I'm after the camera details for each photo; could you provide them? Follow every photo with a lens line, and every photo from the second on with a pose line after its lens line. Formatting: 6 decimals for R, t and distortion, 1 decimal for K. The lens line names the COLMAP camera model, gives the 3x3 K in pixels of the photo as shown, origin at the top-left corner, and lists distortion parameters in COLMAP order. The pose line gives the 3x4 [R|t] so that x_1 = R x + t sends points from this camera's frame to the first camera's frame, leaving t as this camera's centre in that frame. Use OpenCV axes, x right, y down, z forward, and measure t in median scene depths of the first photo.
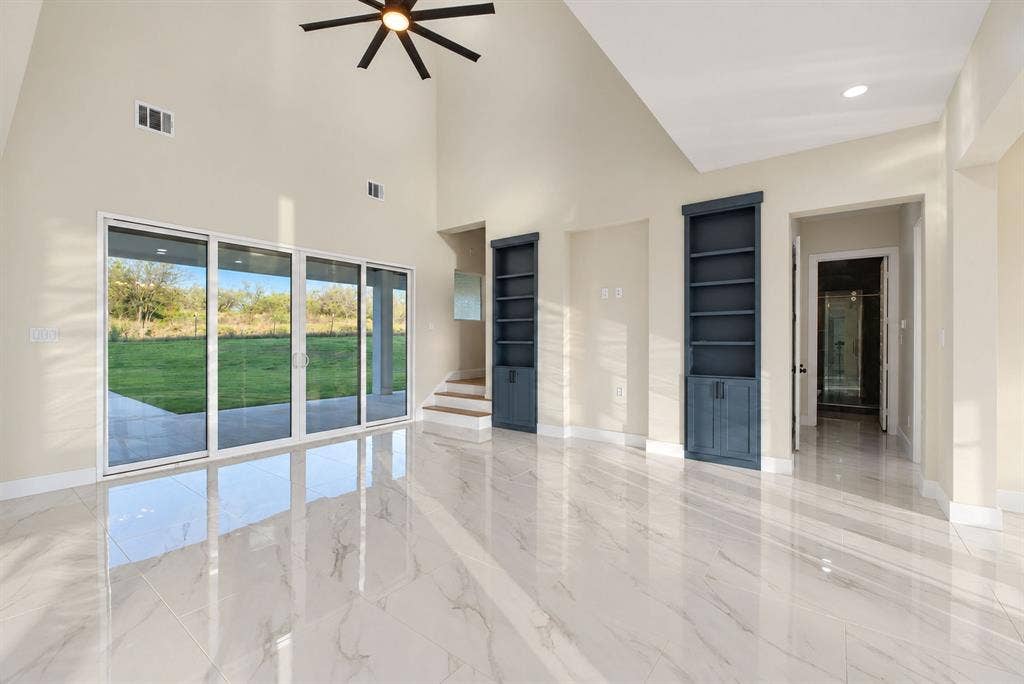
lens RADIAL K [[427.8, 0, 512.0], [0, 427.8, 342.0], [0, 0, 1]] dist [-0.001731, -0.000130]
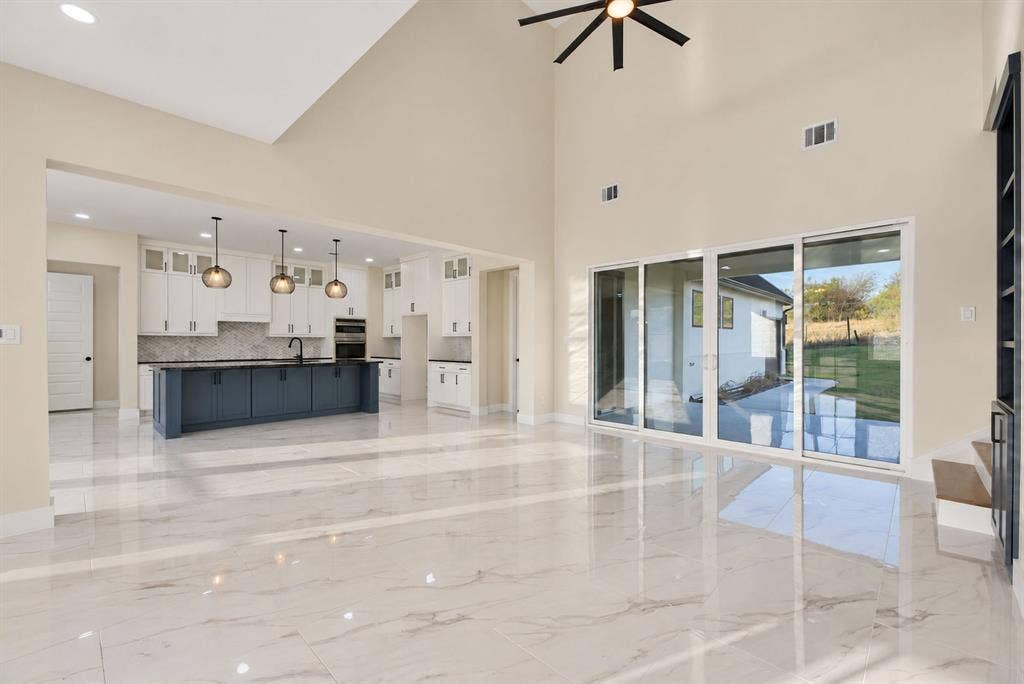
lens RADIAL K [[418.9, 0, 512.0], [0, 418.9, 342.0], [0, 0, 1]] dist [-0.000341, -0.000030]
pose [[-0.123412, -0.004733, -0.992344, 0.299798], [-0.000348, 0.999989, -0.004726, 0.000926], [0.992355, -0.000238, -0.123413, 0.379274]]
